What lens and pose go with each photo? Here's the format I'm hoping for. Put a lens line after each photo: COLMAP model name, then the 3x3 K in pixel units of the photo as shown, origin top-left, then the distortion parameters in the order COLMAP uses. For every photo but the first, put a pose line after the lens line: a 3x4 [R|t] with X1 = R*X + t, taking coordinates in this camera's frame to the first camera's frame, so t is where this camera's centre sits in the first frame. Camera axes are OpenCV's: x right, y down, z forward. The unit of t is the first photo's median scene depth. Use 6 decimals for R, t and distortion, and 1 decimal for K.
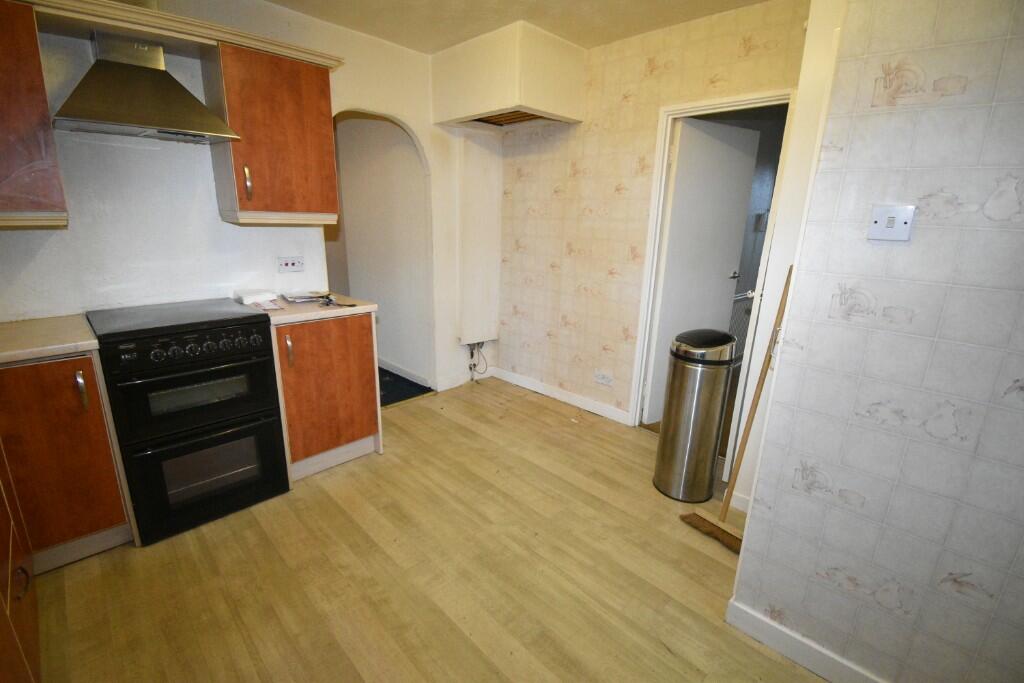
lens RADIAL K [[455.1, 0, 513.5], [0, 455.1, 340.3], [0, 0, 1]] dist [0.026359, -0.026083]
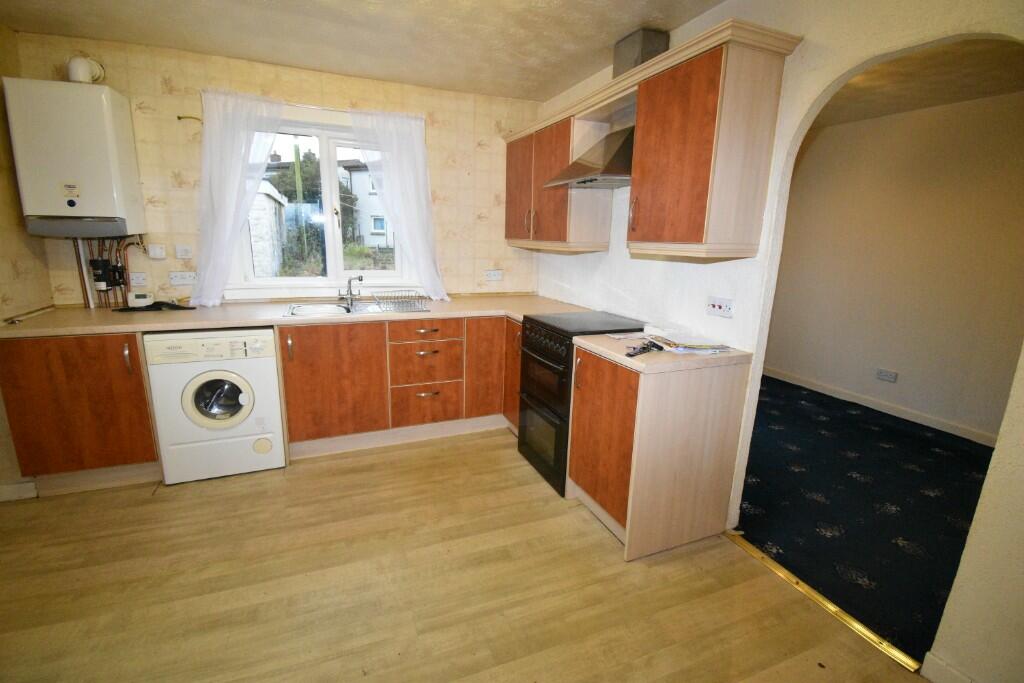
lens RADIAL K [[455.1, 0, 513.5], [0, 455.1, 340.3], [0, 0, 1]] dist [0.026359, -0.026083]
pose [[-0.388237, 0.169947, -0.905754, 0.471338], [-0.266675, 0.920081, 0.286941, -0.292691], [0.882132, 0.352943, -0.311889, 1.130263]]
